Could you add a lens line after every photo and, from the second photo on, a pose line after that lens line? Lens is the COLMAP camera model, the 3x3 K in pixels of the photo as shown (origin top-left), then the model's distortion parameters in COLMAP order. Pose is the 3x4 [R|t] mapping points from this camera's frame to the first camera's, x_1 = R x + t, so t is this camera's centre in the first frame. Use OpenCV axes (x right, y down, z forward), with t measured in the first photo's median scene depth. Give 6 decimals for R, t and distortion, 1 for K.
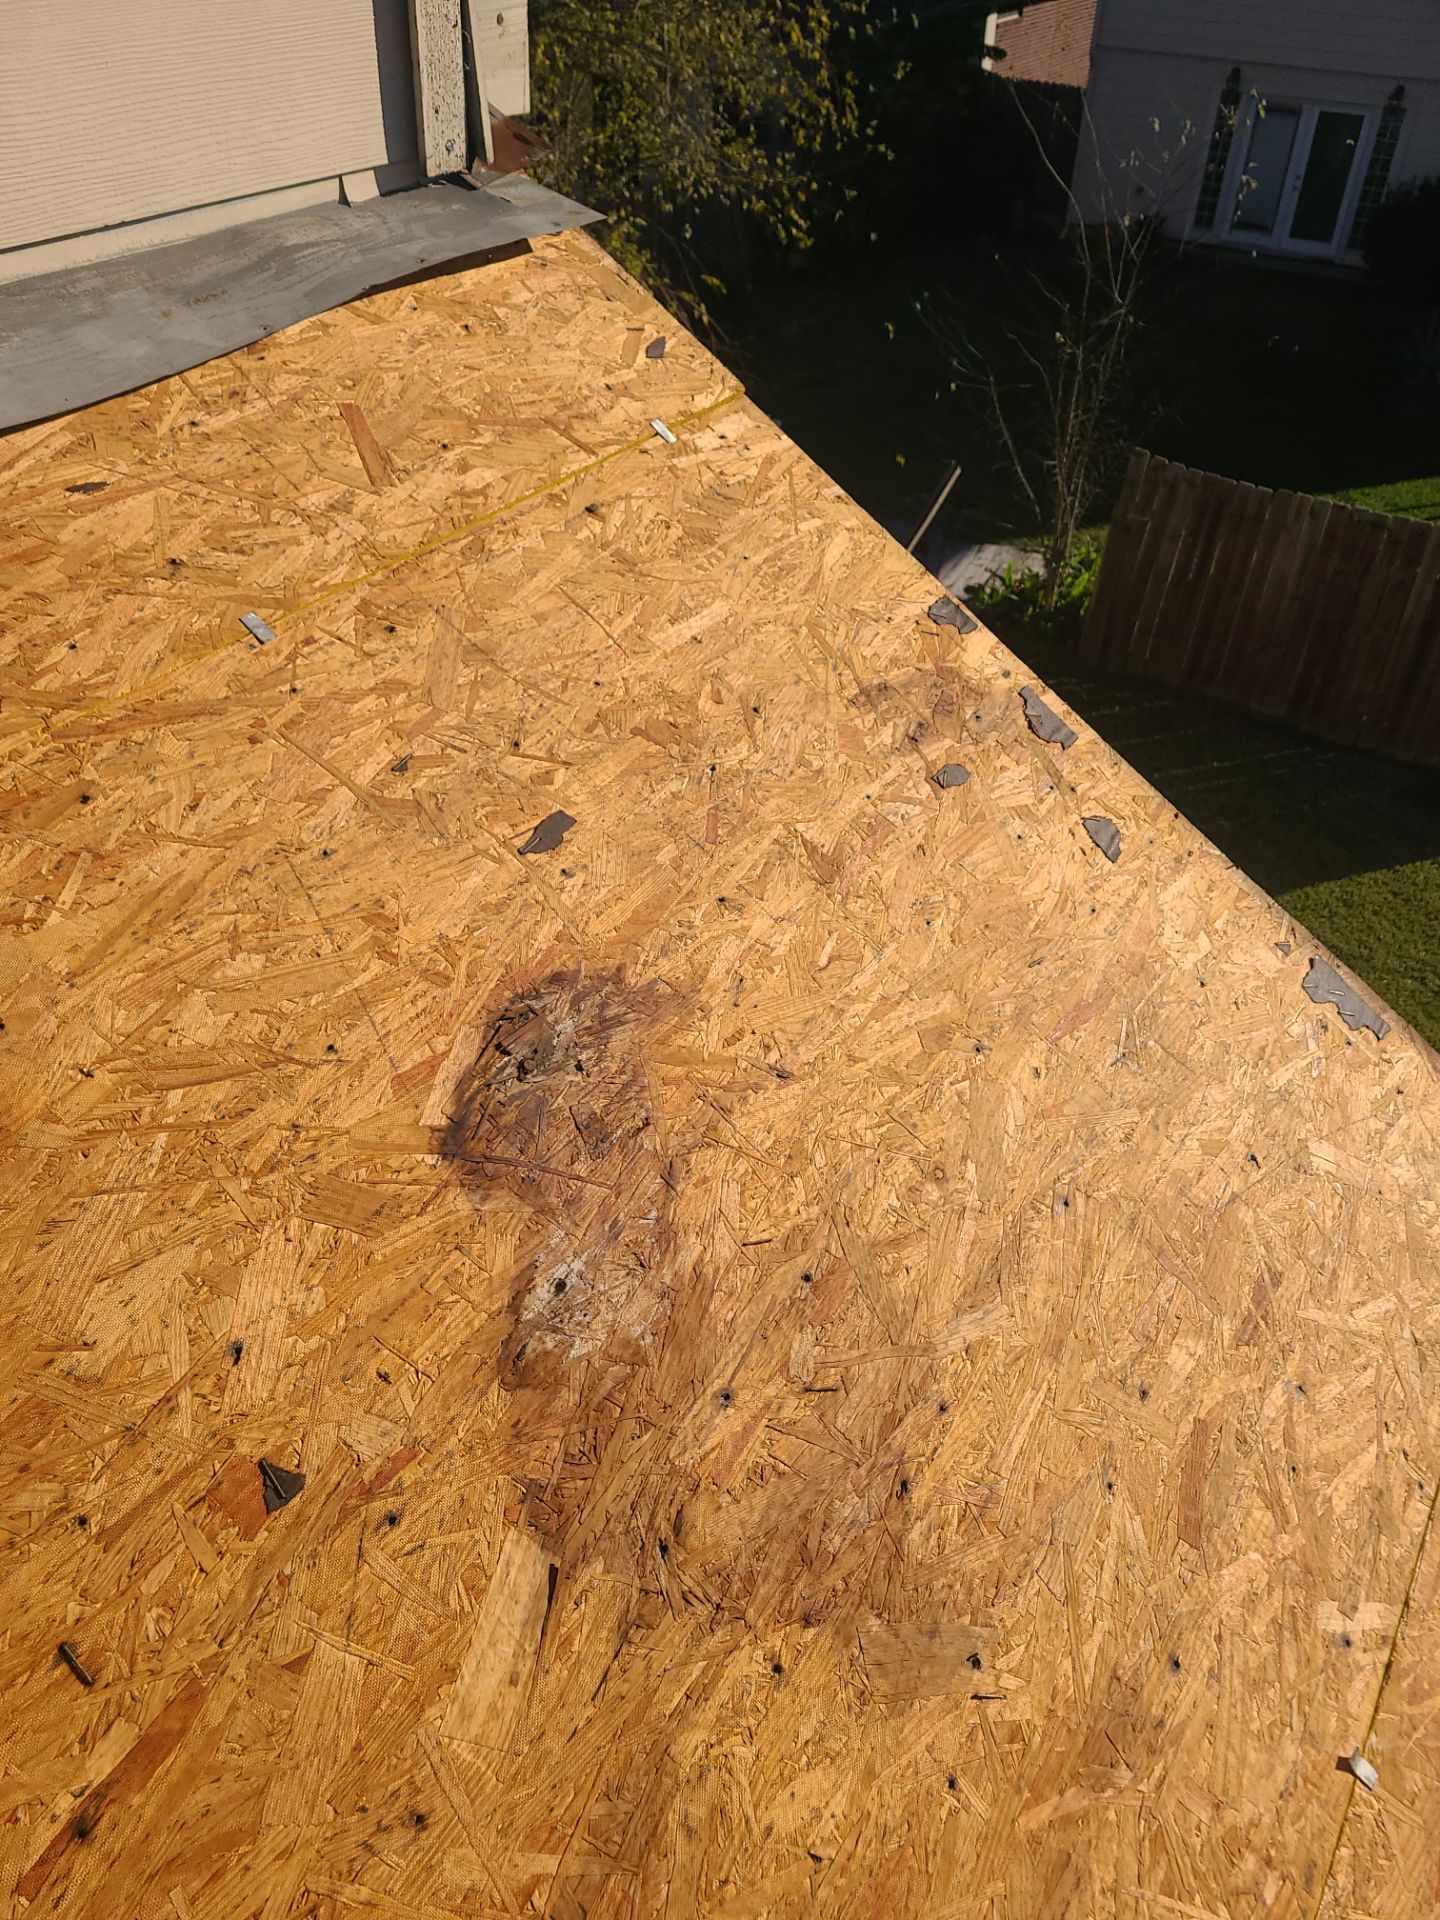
lens RADIAL K [[1408.5, 0, 720.0], [0, 1408.5, 960.0], [0, 0, 1]] dist [0.022820, -0.000140]
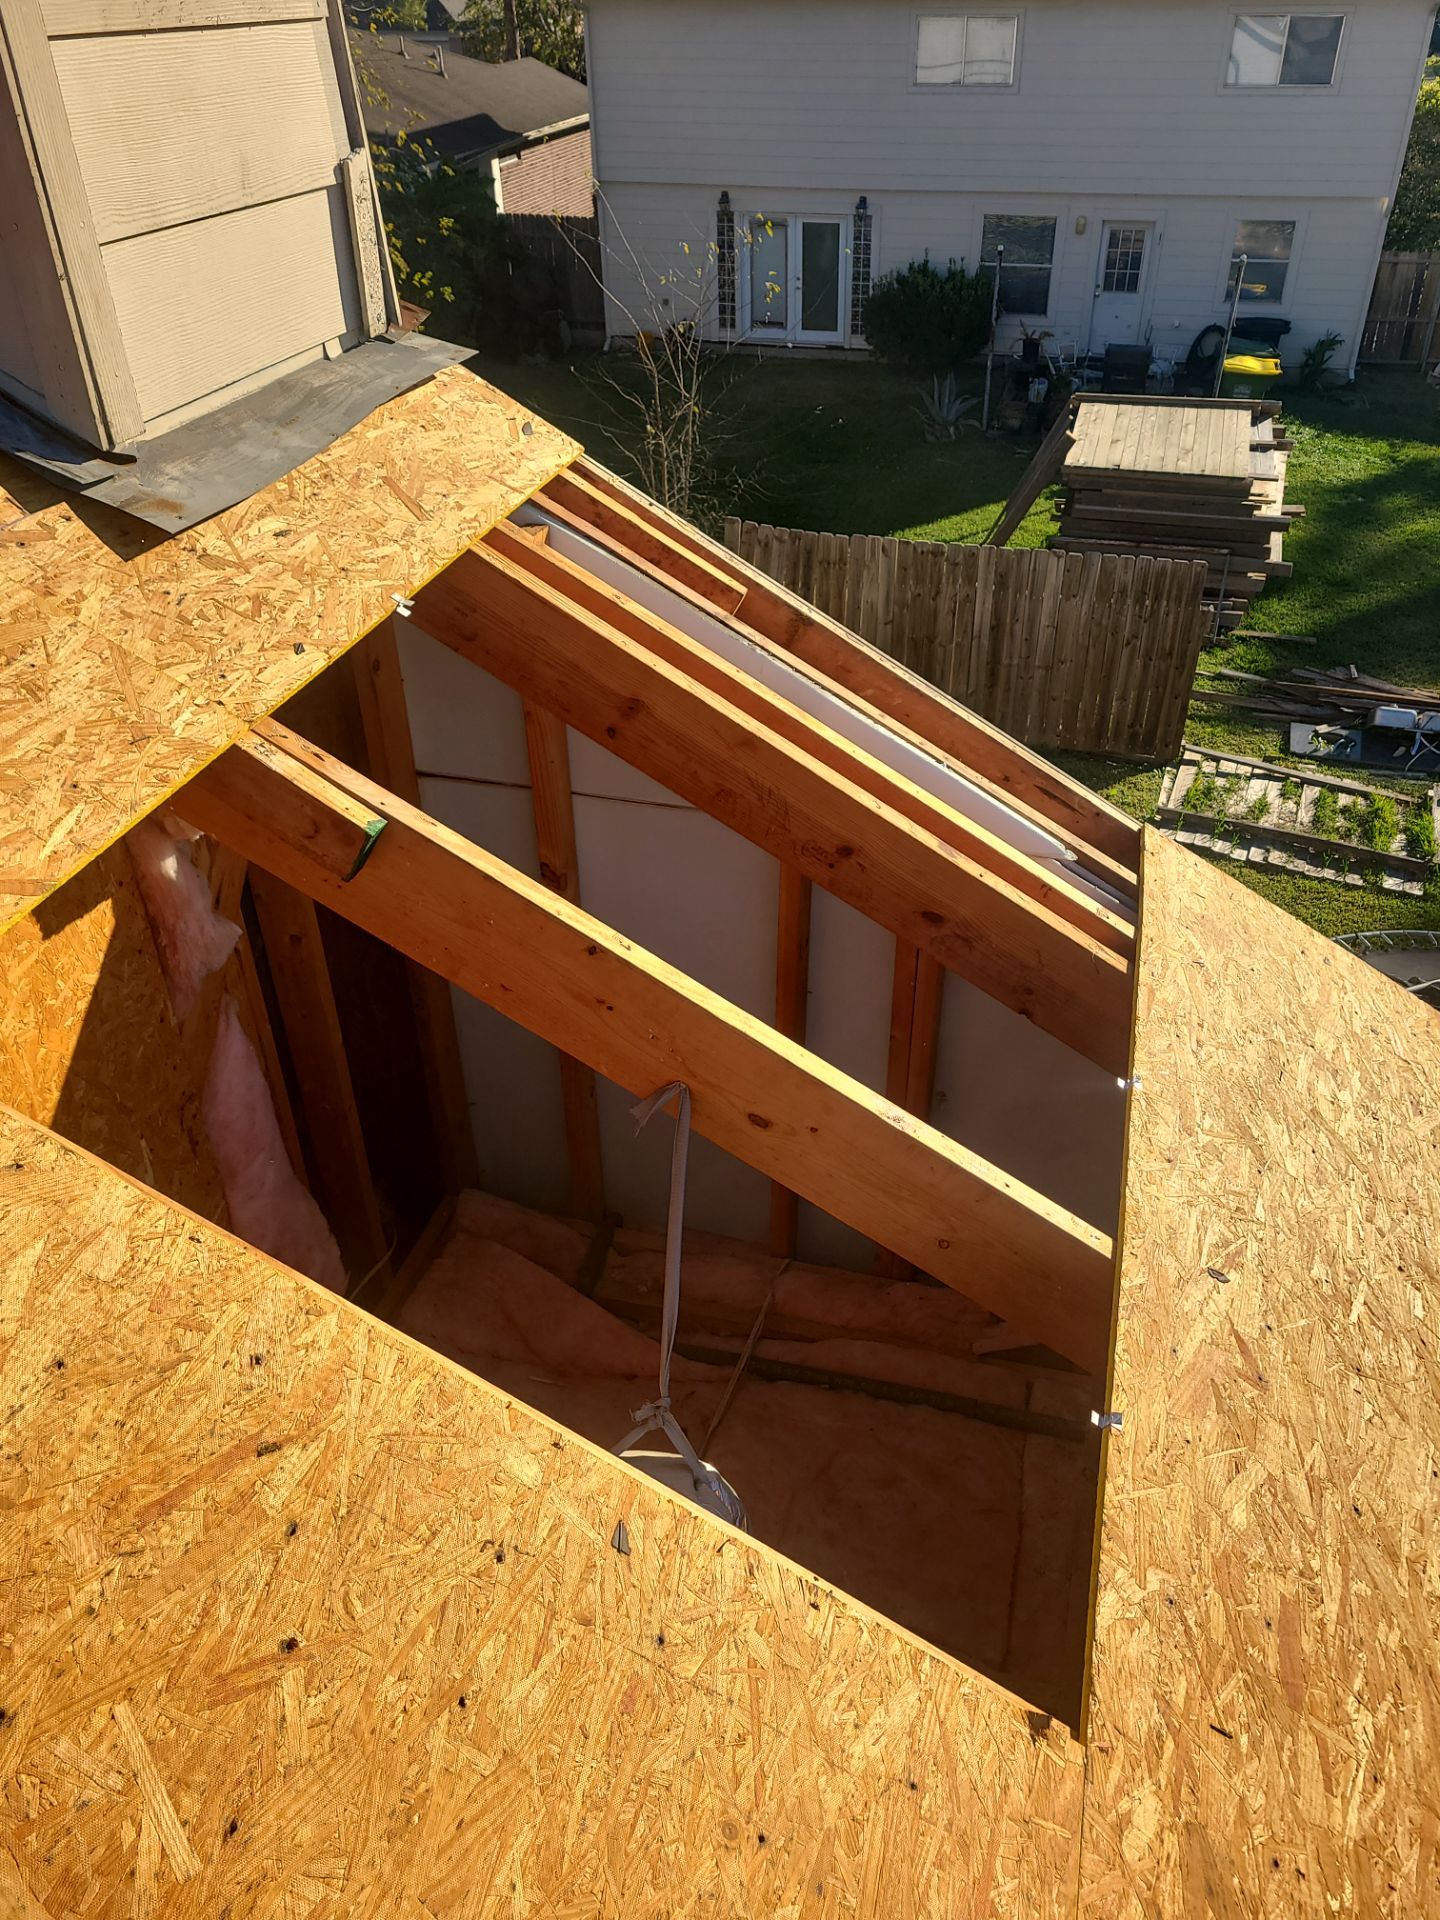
lens RADIAL K [[1408.5, 0, 720.0], [0, 1408.5, 960.0], [0, 0, 1]] dist [0.022820, -0.000140]
pose [[0.952026, -0.201342, 0.230451, -0.309298], [0.217097, 0.975116, -0.044913, 0.242327], [-0.215674, 0.092789, 0.972047, -0.481741]]
